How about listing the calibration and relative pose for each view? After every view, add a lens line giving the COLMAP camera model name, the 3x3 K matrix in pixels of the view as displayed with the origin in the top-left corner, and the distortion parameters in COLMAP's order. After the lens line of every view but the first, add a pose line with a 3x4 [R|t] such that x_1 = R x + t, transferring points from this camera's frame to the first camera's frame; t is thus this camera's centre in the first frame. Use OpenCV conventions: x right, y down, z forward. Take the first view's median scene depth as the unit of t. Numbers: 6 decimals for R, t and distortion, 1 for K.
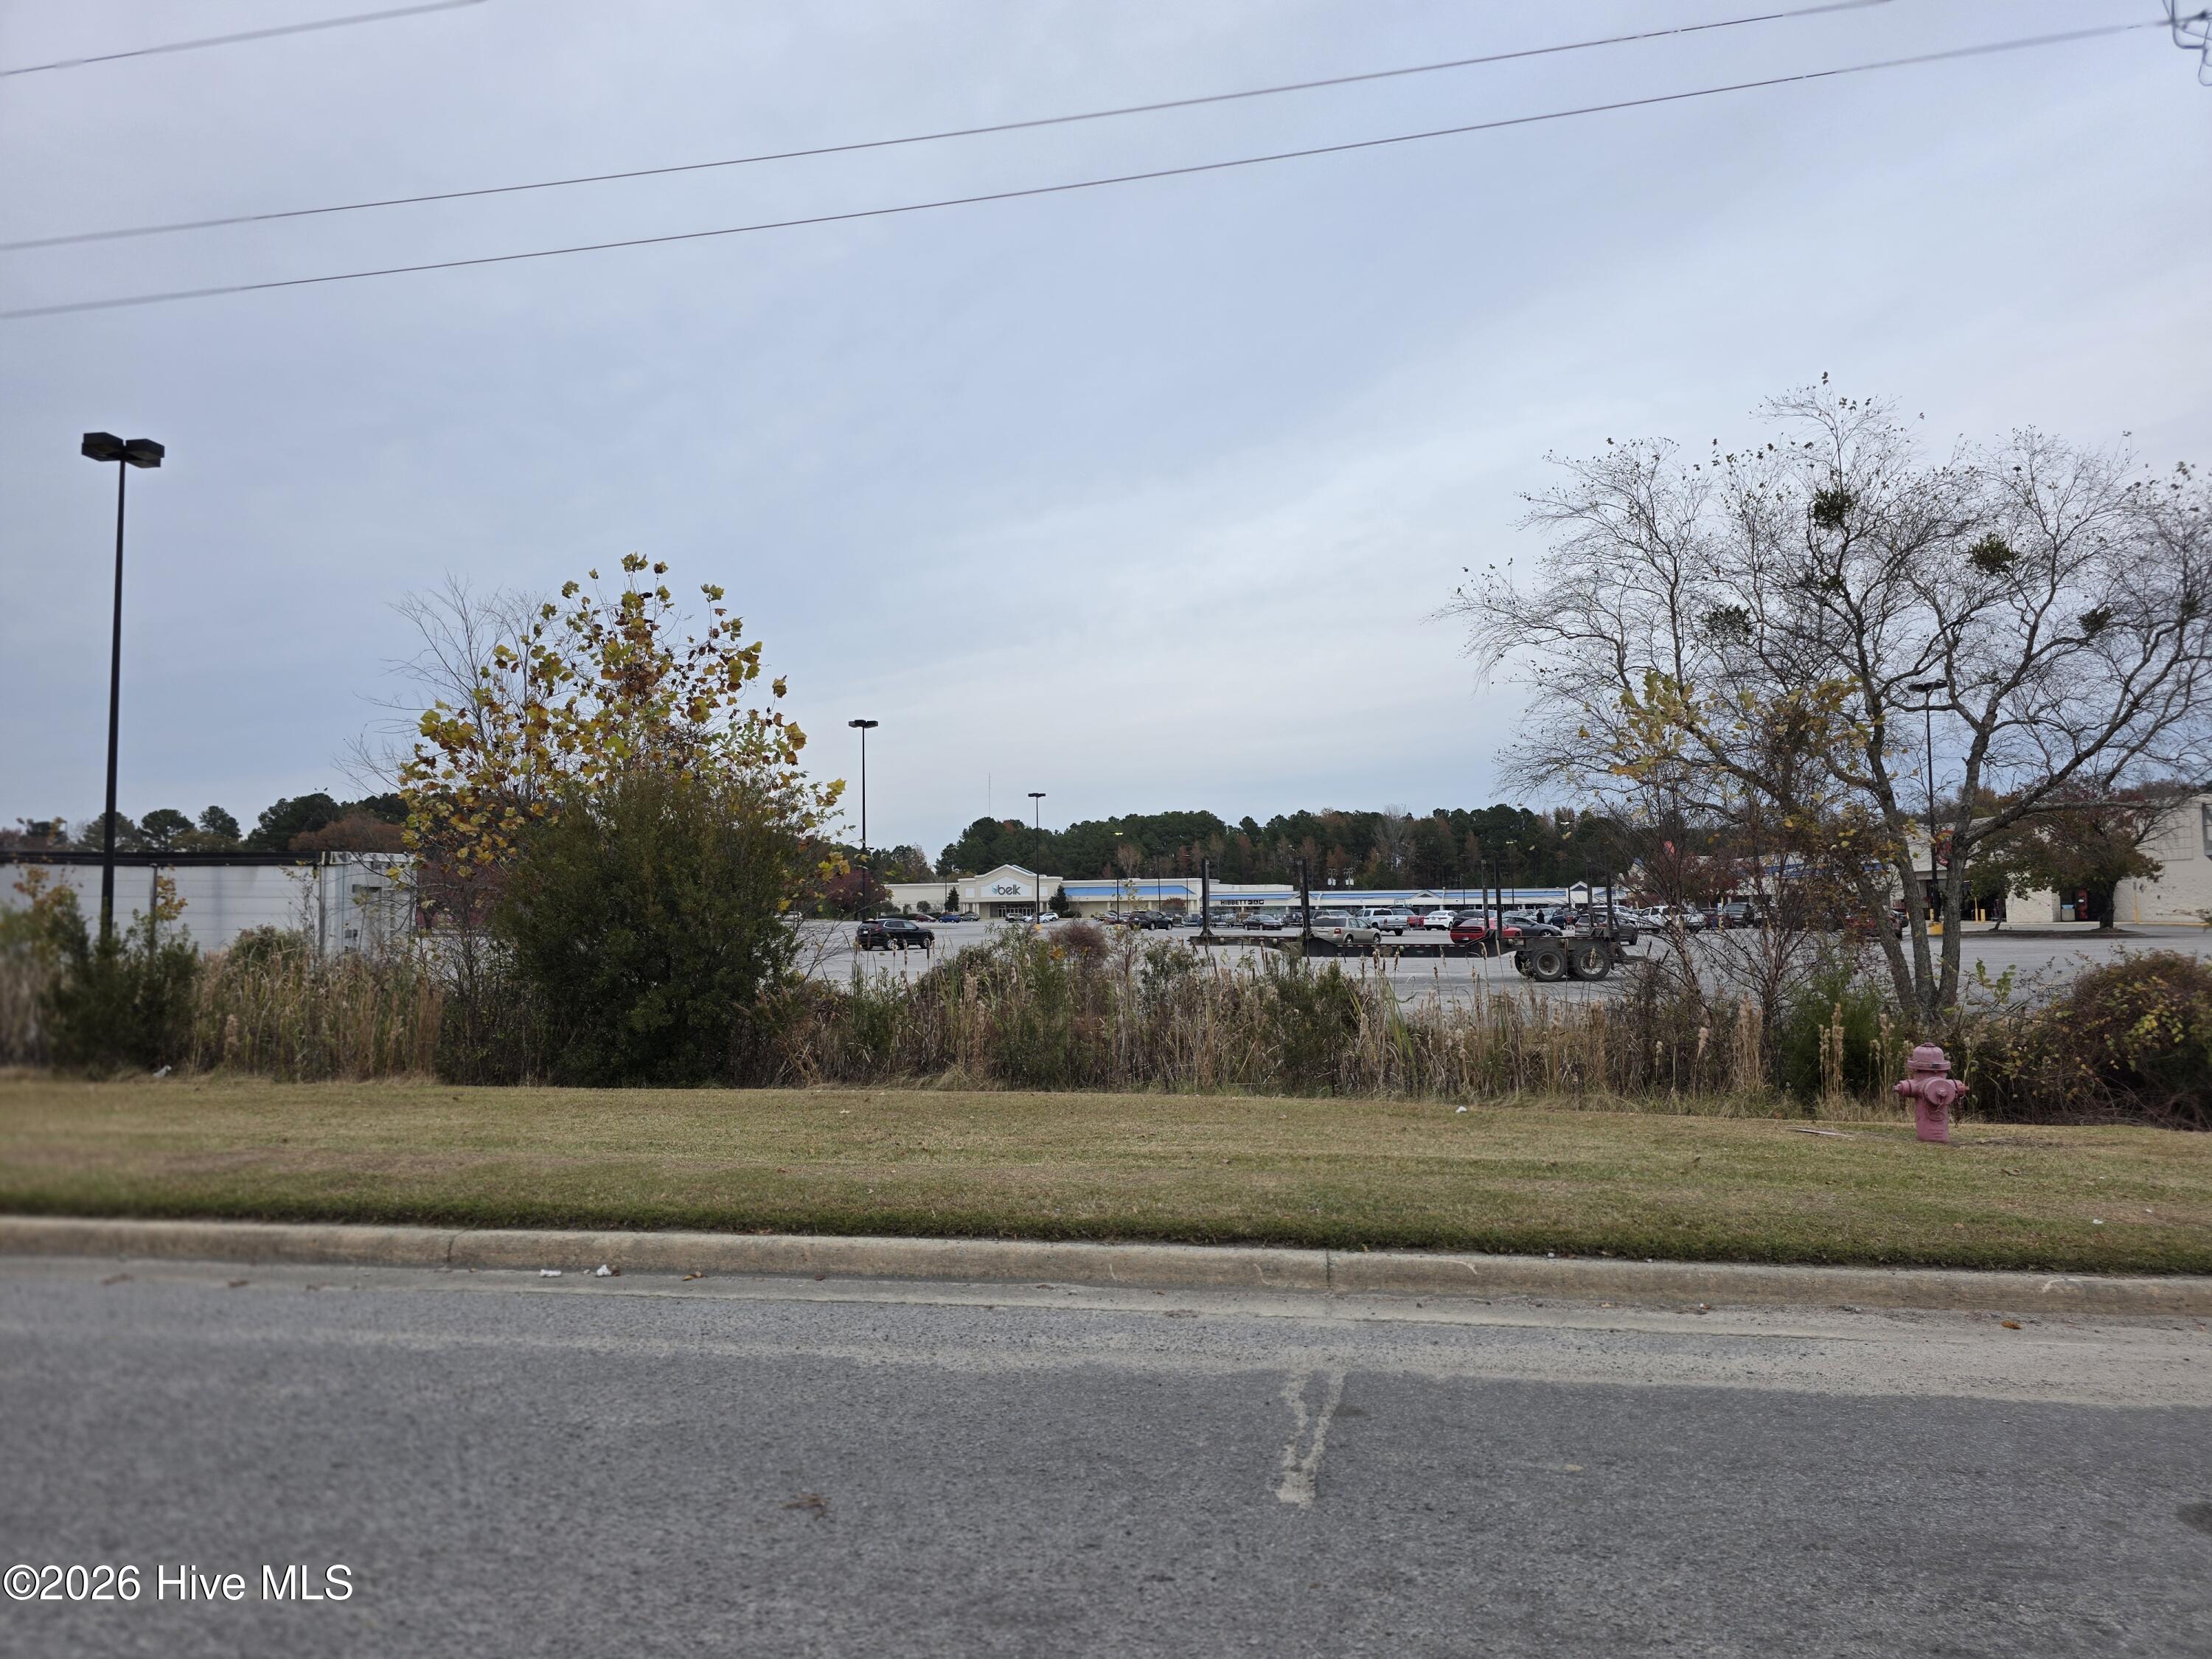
lens RADIAL K [[1492.9, 0, 1106.2], [0, 1492.9, 828.5], [0, 0, 1]] dist [0.038594, -0.001578]
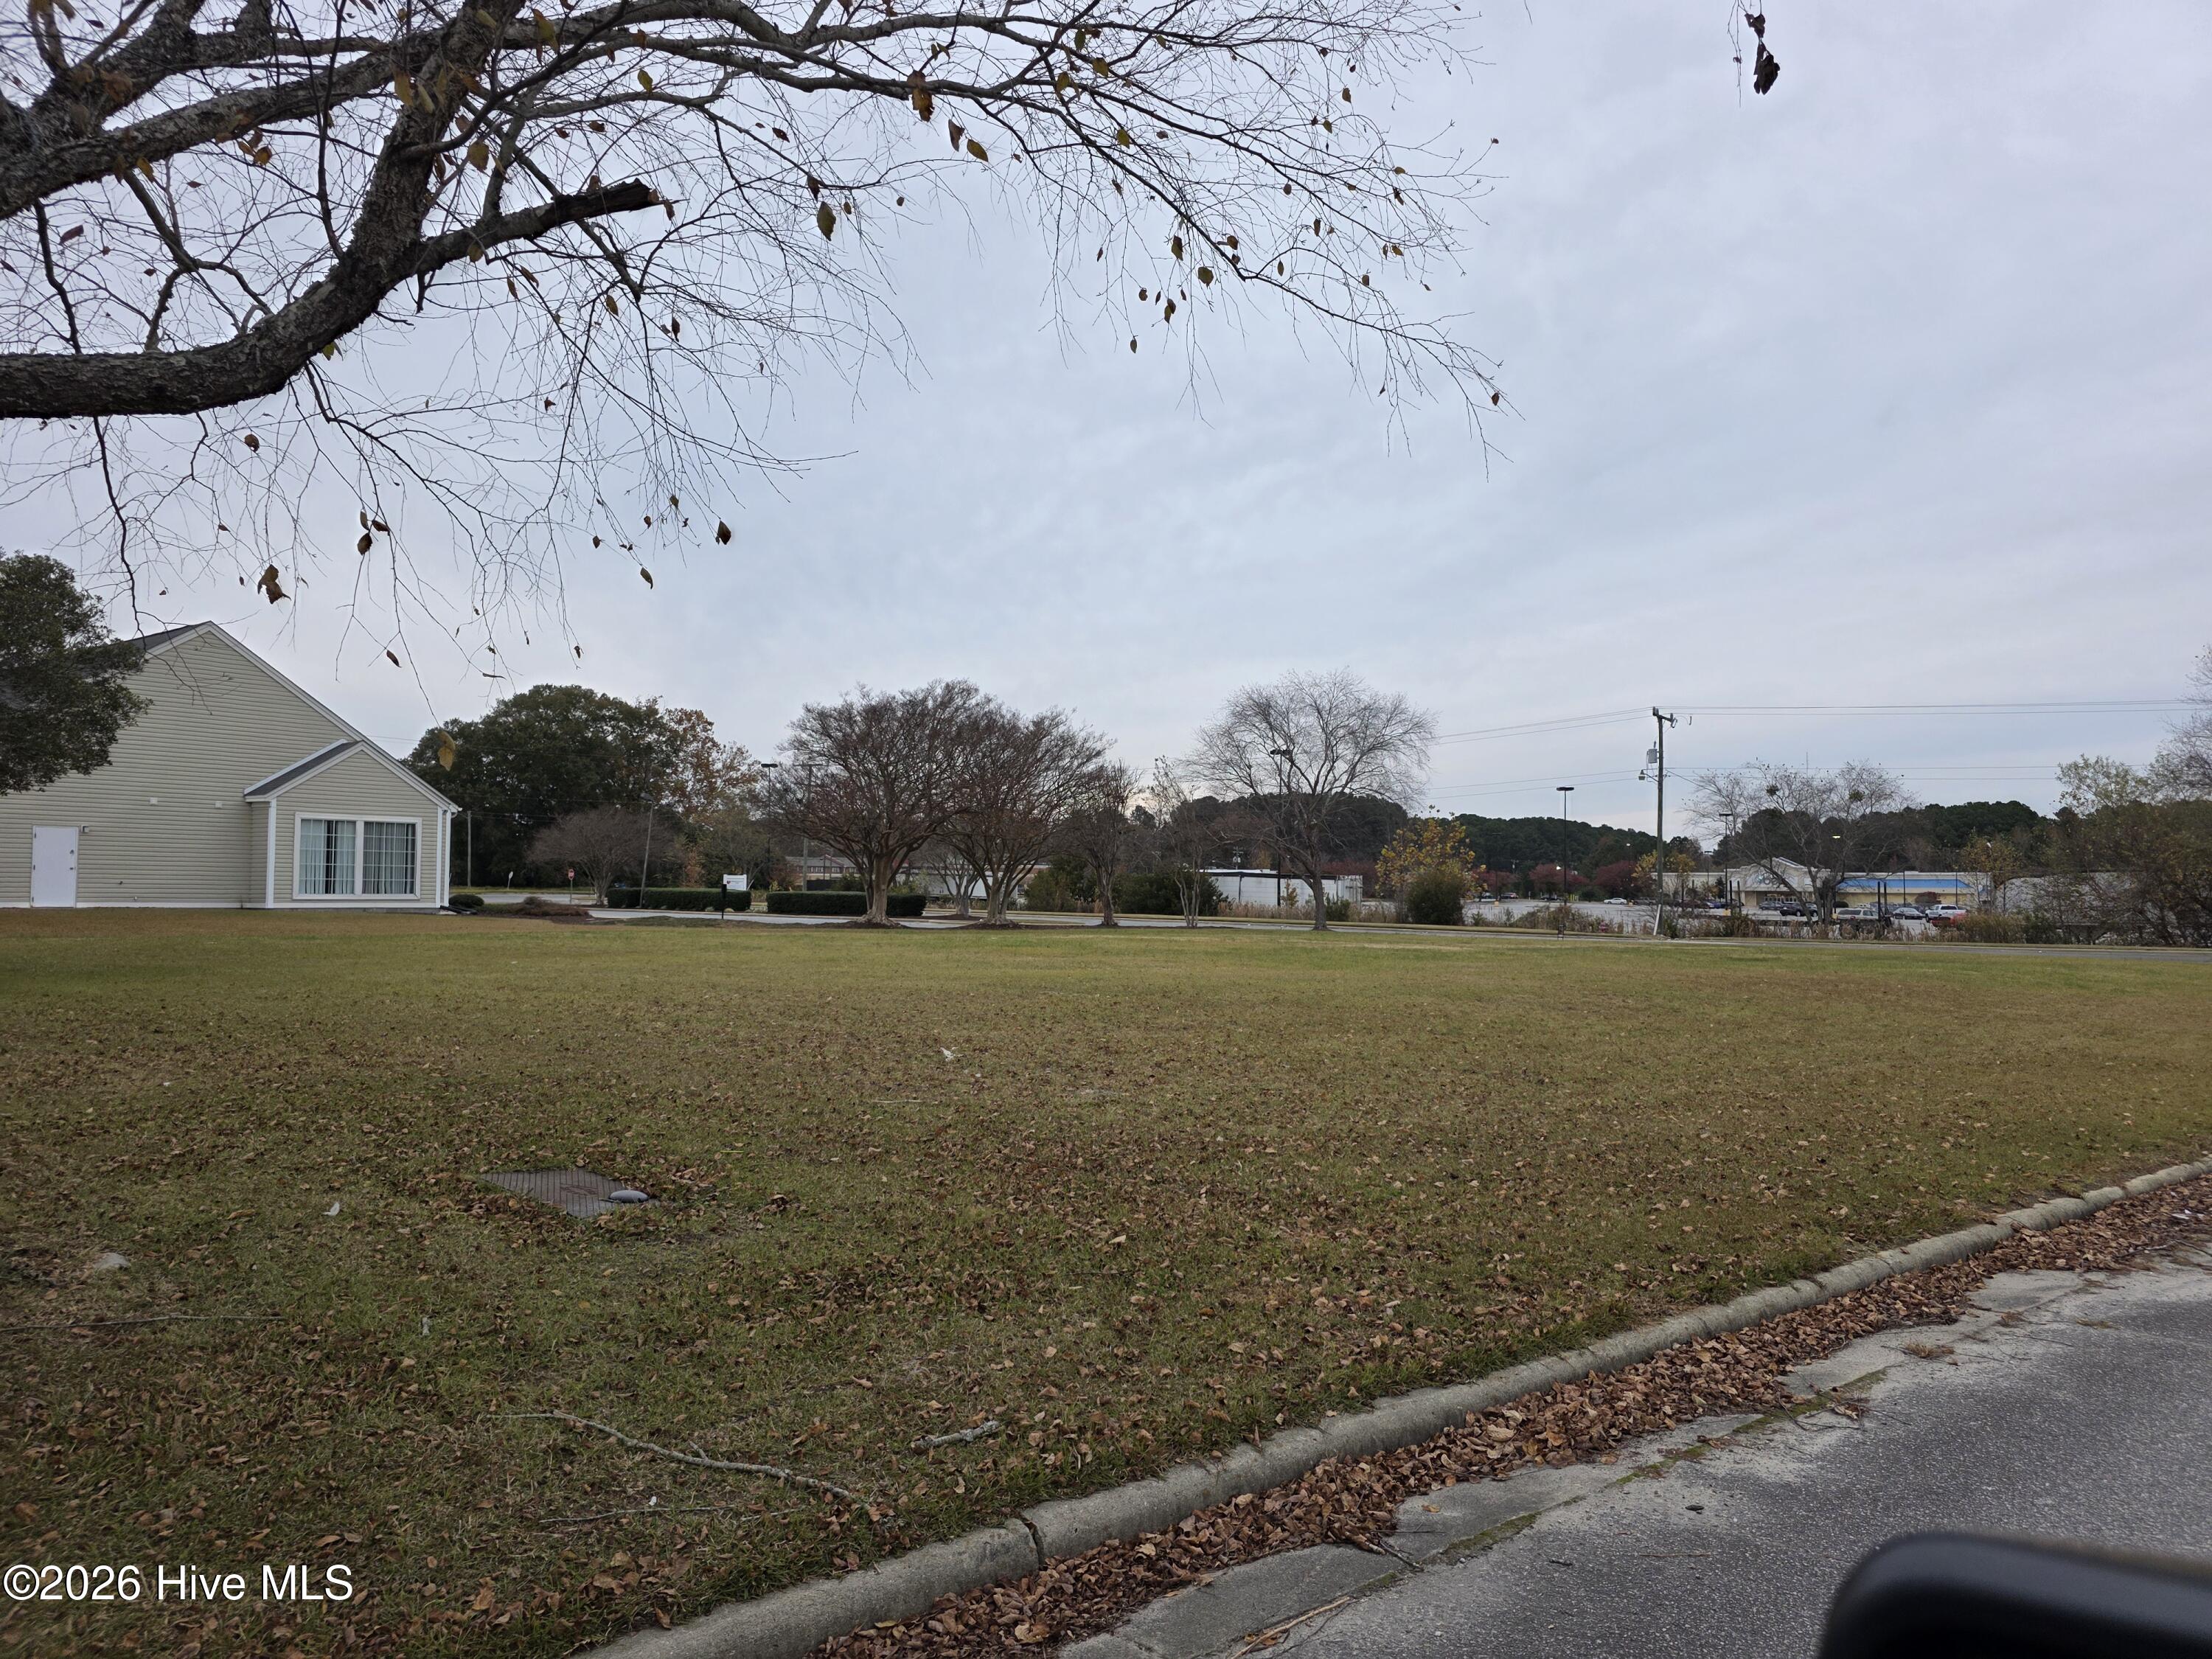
lens RADIAL K [[1492.9, 0, 1103.0], [0, 1492.9, 832.4], [0, 0, 1]] dist [0.038594, -0.001578]
pose [[0.864292, 0.002743, -0.502983, 0.050259], [0.006050, 0.999856, 0.015847, -0.010762], [0.502954, -0.016739, 0.864151, -0.153169]]
